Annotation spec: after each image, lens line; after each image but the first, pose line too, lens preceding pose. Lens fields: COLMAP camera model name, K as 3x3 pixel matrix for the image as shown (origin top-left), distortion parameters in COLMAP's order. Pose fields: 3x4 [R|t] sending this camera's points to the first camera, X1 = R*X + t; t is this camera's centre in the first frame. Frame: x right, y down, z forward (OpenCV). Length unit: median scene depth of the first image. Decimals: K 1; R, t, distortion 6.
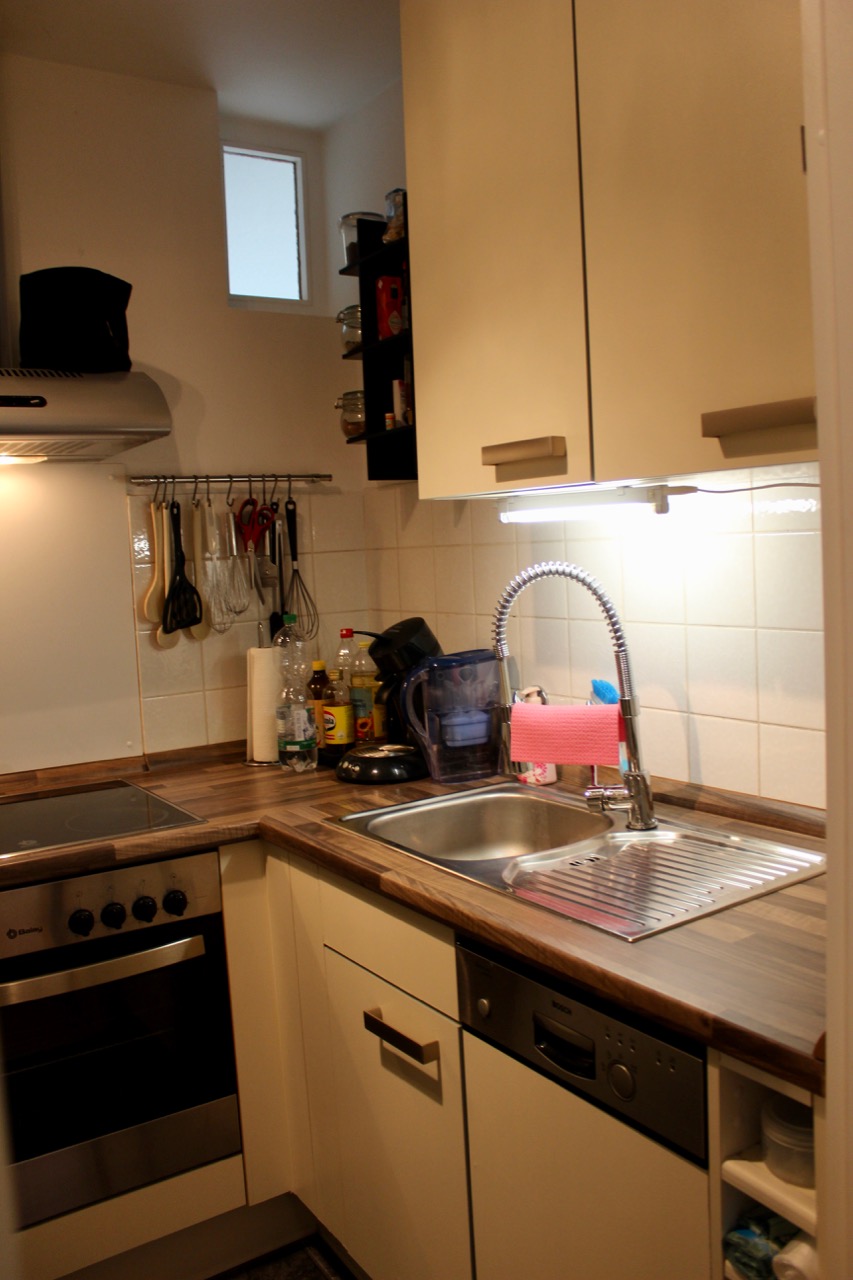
lens RADIAL K [[1095.0, 0, 426.5], [0, 1095.0, 640.0], [0, 0, 1]] dist [-0.123434, -0.000072]
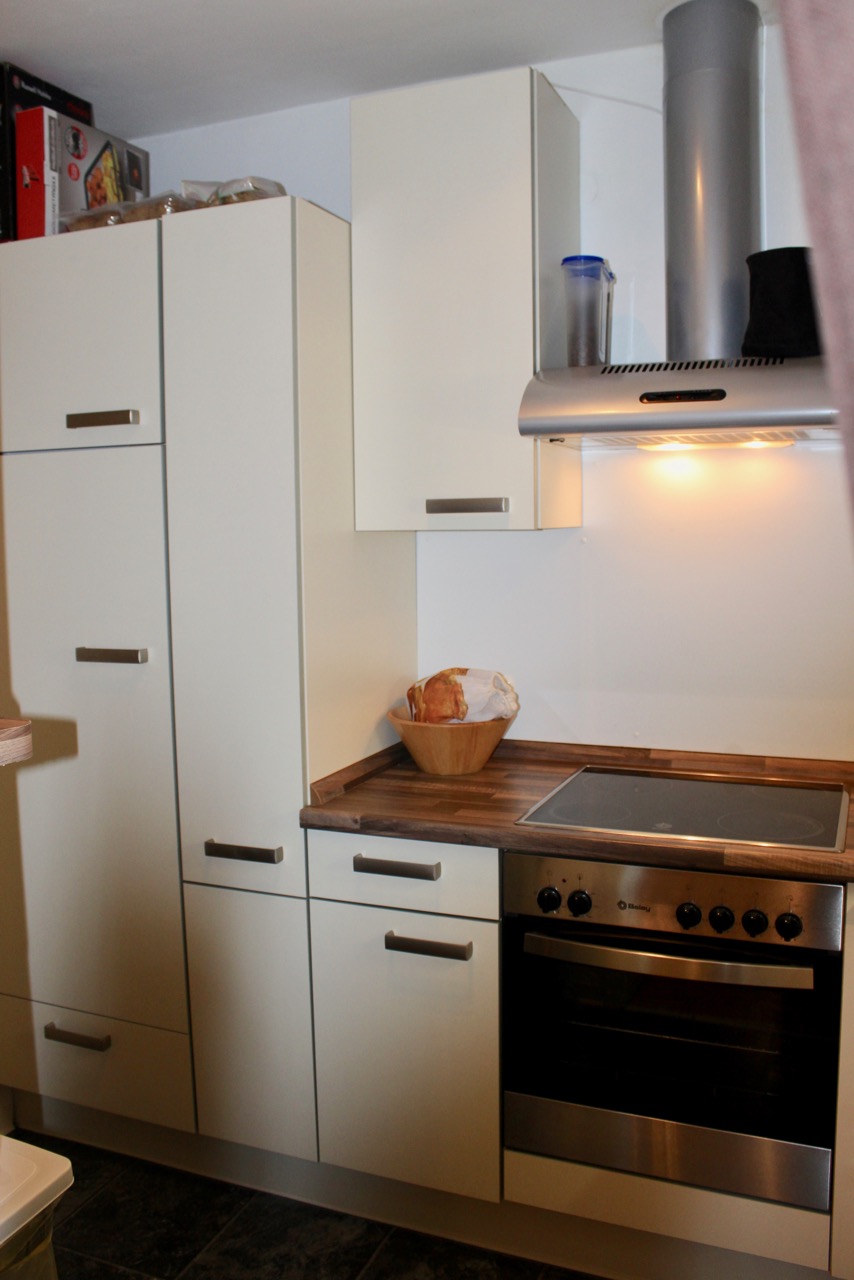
lens RADIAL K [[1095.0, 0, 427.0], [0, 1095.0, 640.0], [0, 0, 1]] dist [-0.123434, -0.000072]
pose [[0.550021, 0.120442, -0.826420, 0.343224], [-0.088562, 0.992378, 0.085686, -0.057730], [0.830442, 0.026060, 0.556495, 0.219313]]
